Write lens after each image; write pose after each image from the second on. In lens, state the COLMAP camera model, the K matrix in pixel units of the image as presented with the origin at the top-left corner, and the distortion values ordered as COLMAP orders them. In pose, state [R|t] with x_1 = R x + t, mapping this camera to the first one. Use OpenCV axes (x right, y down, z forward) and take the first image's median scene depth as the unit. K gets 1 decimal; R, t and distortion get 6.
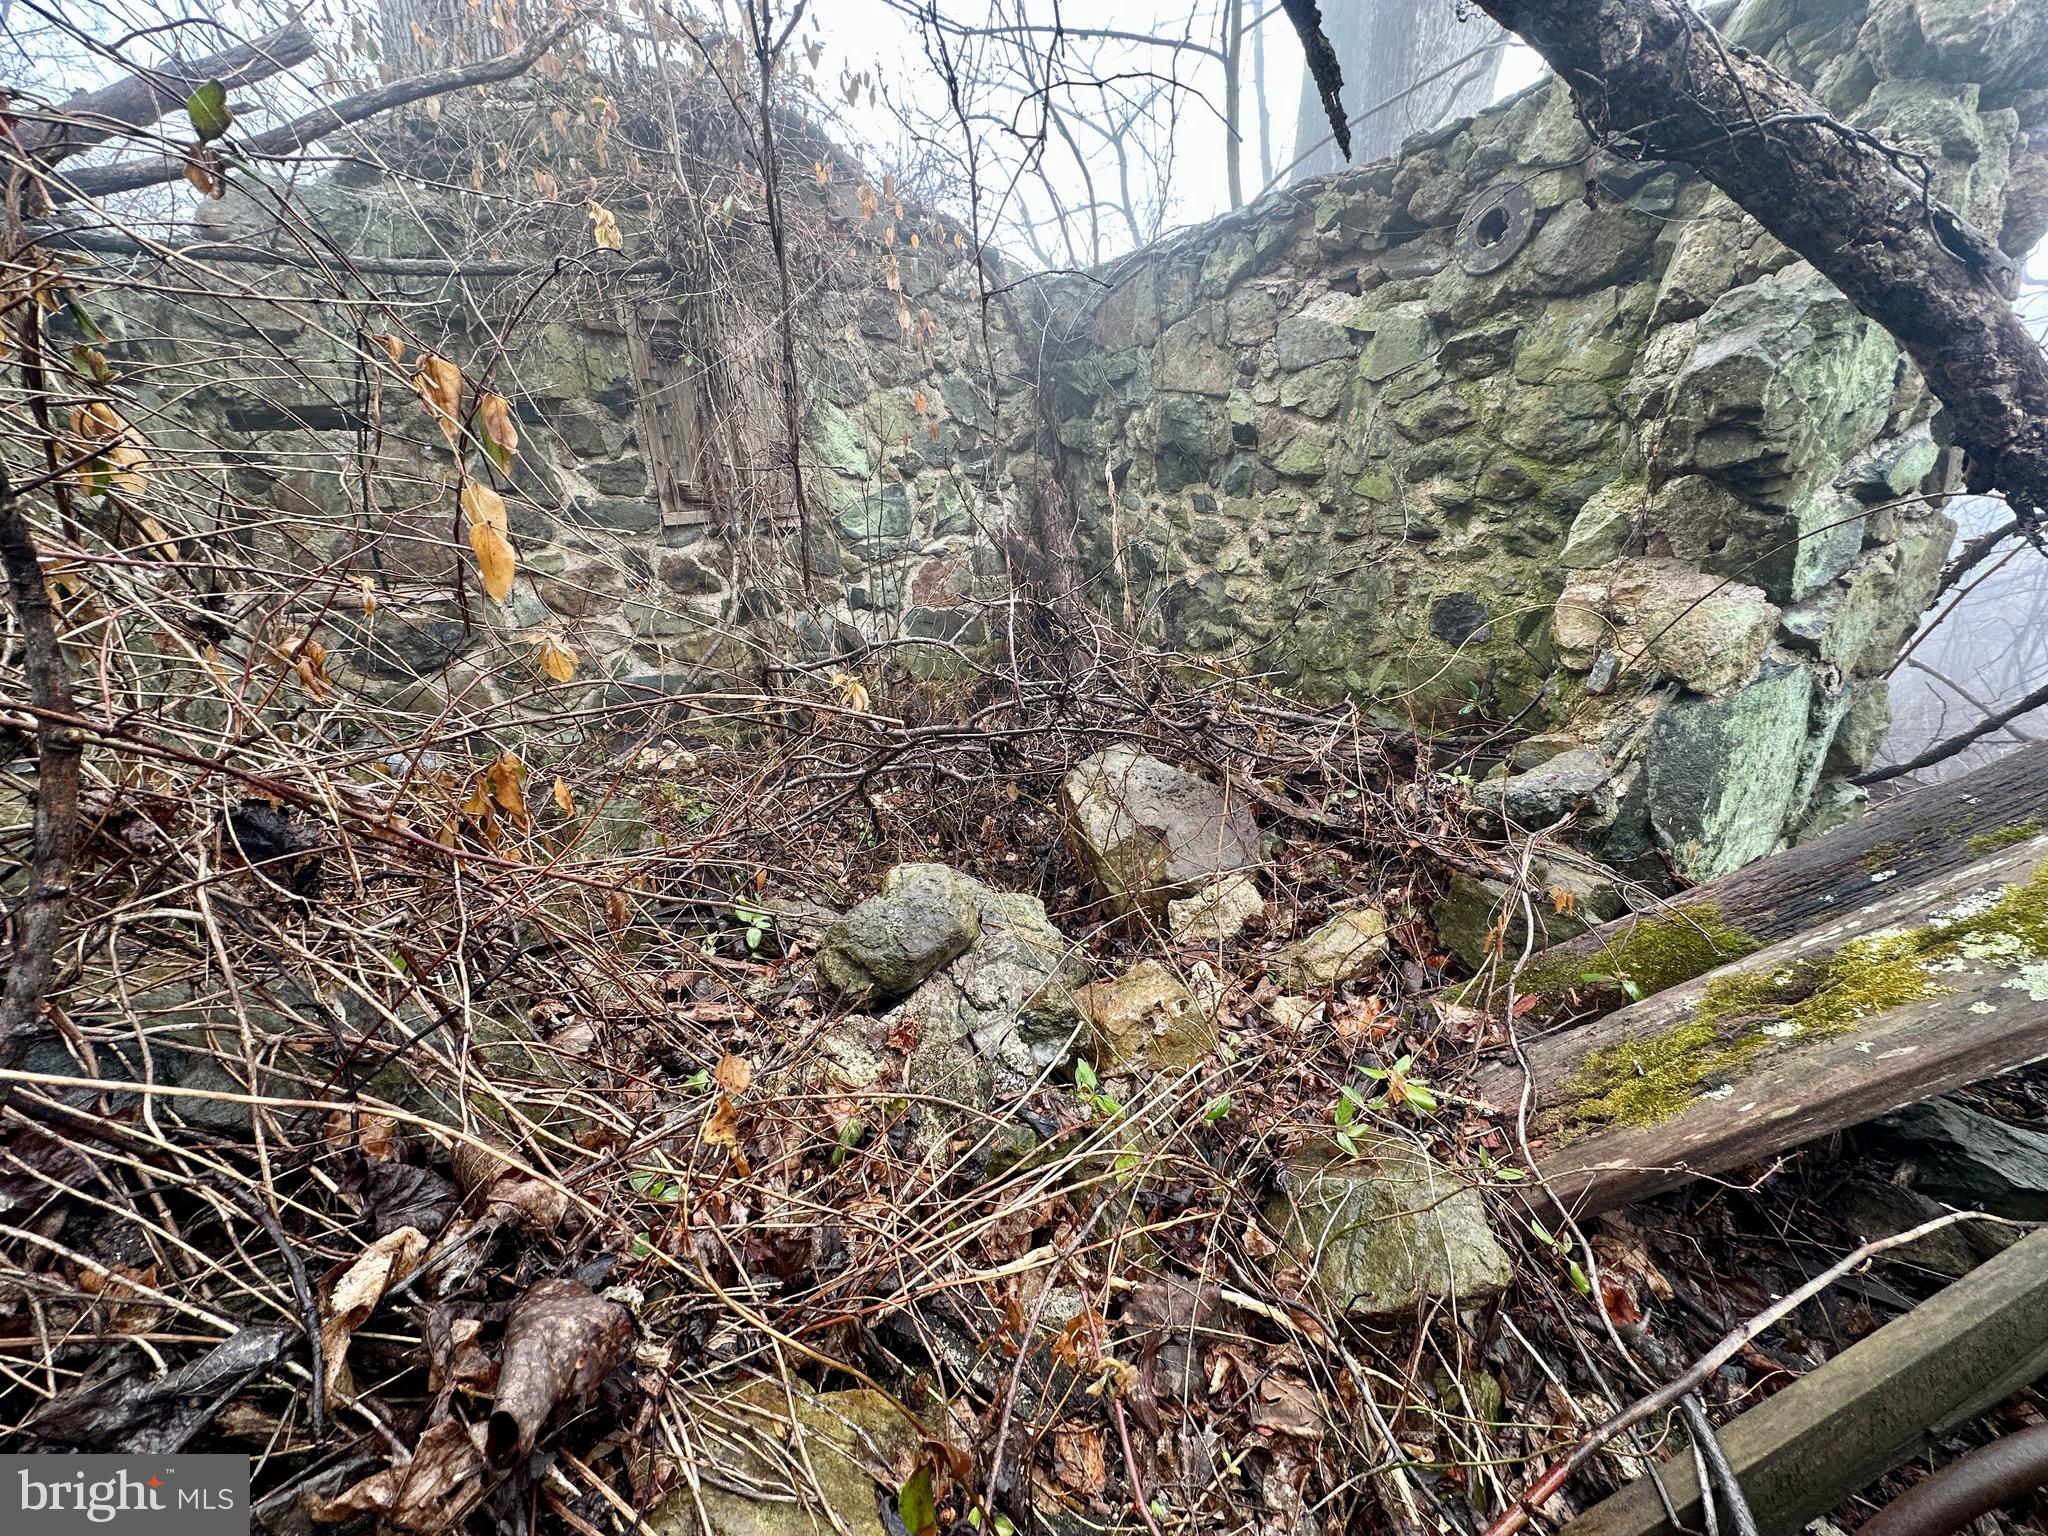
lens RADIAL K [[812.8, 0, 1026.7], [0, 812.8, 770.8], [0, 0, 1]] dist [-0.002489, 0.000698]
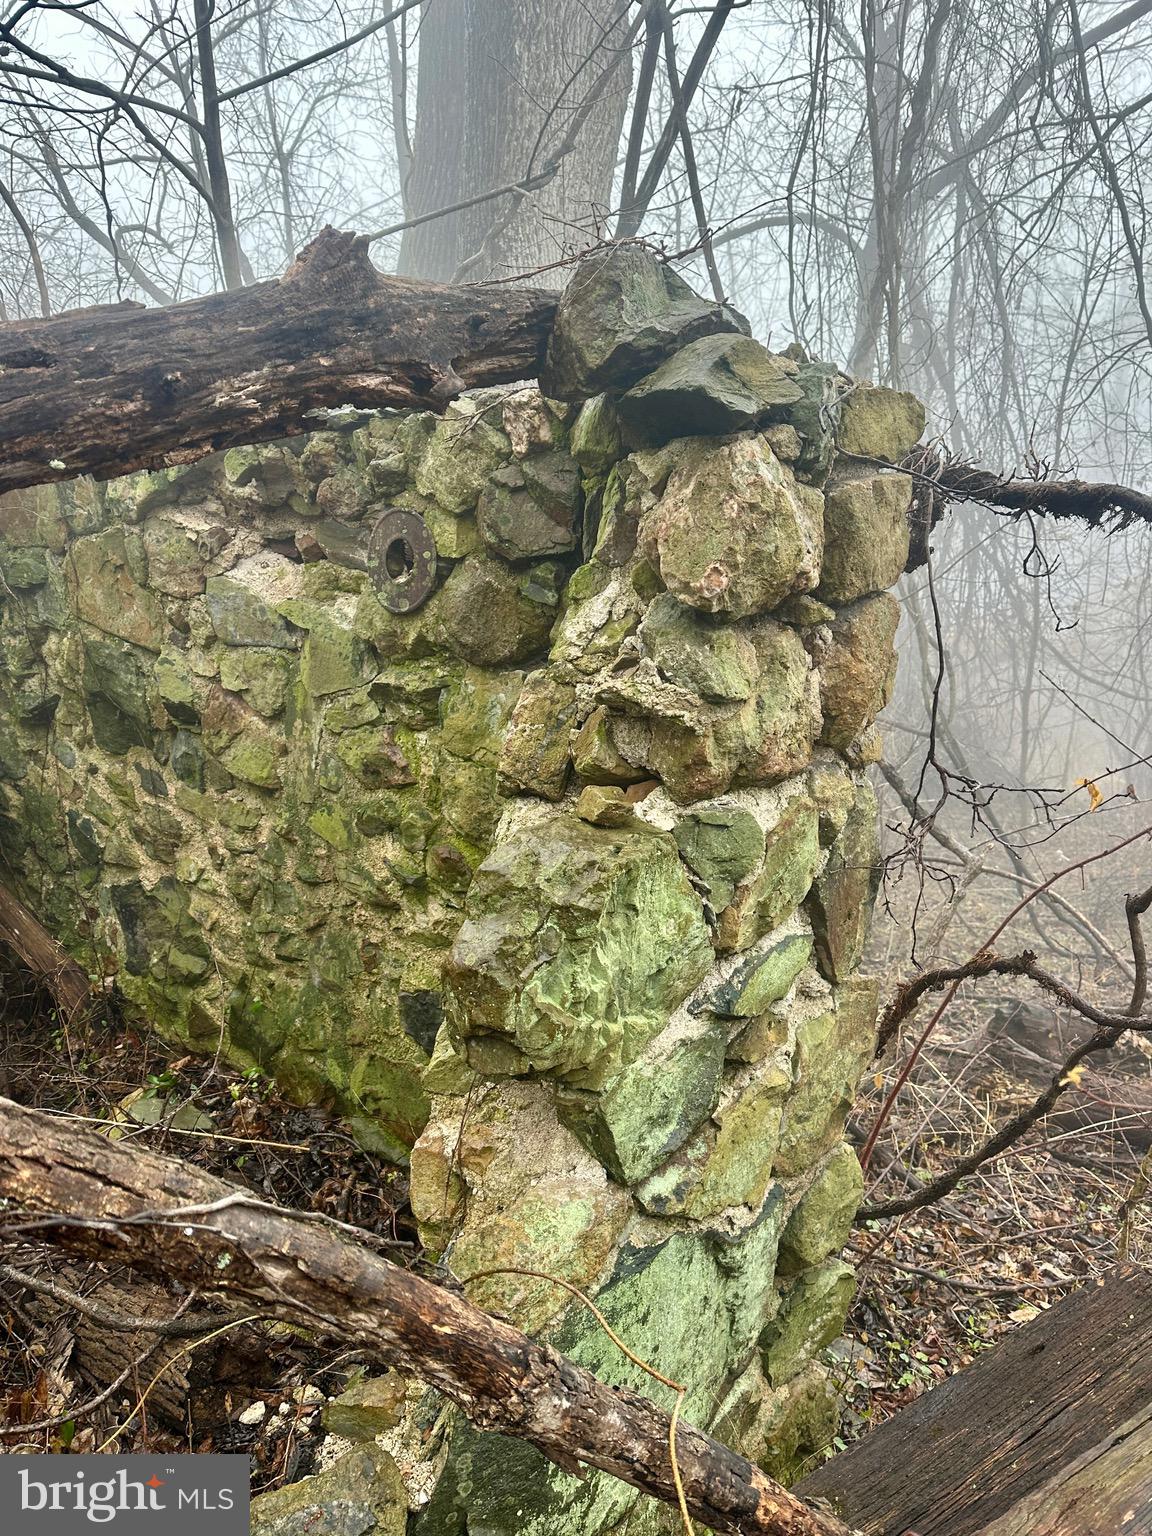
lens RADIAL K [[1177.5, 0, 575.8], [0, 1177.5, 767.6], [0, 0, 1]] dist [0.076553, -0.005896]
pose [[0.947824, -0.035439, 0.316818, 0.296780], [0.061628, 0.995424, -0.073025, -0.304590], [-0.312781, 0.088740, 0.945671, -0.082113]]
